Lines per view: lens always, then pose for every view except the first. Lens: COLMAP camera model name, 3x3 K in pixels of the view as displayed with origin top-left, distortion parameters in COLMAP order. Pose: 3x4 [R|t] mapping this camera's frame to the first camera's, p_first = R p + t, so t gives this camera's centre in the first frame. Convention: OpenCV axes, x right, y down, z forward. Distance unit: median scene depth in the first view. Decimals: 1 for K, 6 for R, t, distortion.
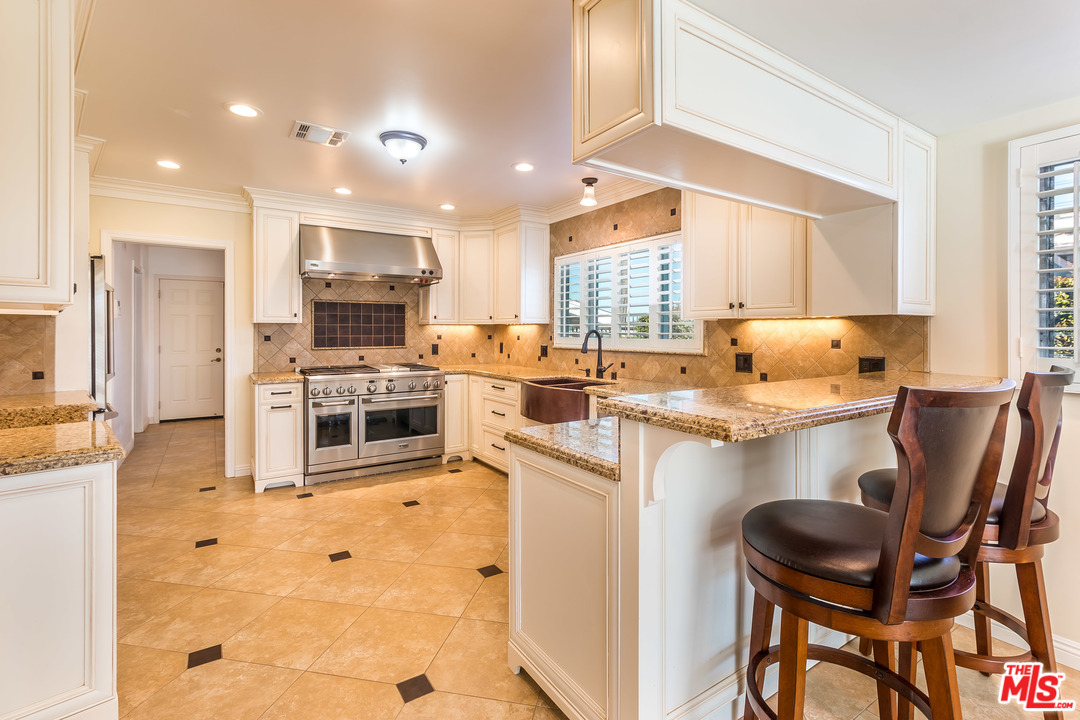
lens RADIAL K [[496.6, 0, 541.2], [0, 496.6, 332.4], [0, 0, 1]] dist [0.000047, -0.000106]
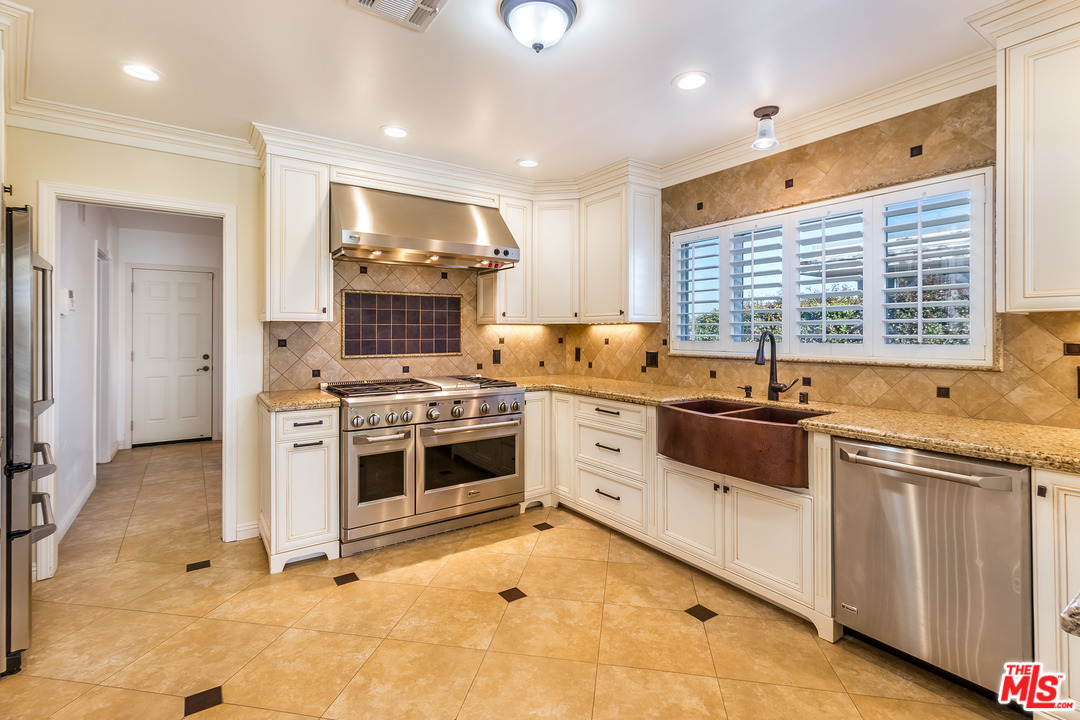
lens RADIAL K [[504.3, 0, 536.9], [0, 504.3, 331.0], [0, 0, 1]] dist [0.001589, 0.000023]
pose [[0.999886, -0.001285, 0.015064, -0.206179], [0.001390, 0.999975, -0.006943, -0.000139], [-0.015055, 0.006963, 0.999862, 0.282900]]
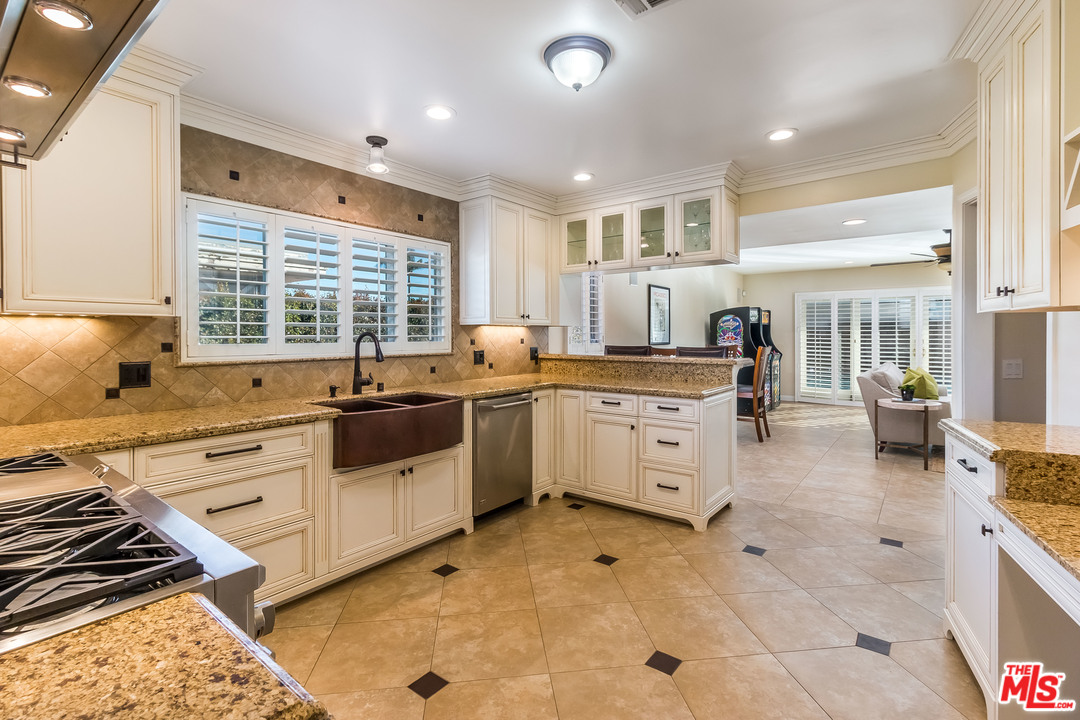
lens RADIAL K [[493.1, 0, 545.2], [0, 493.1, 337.2], [0, 0, 1]] dist [0.001614, 0.000193]
pose [[-0.317175, -0.006097, 0.948348, -0.653890], [0.002138, 0.999972, 0.007144, -0.001556], [-0.948365, 0.004294, -0.317153, 0.899451]]
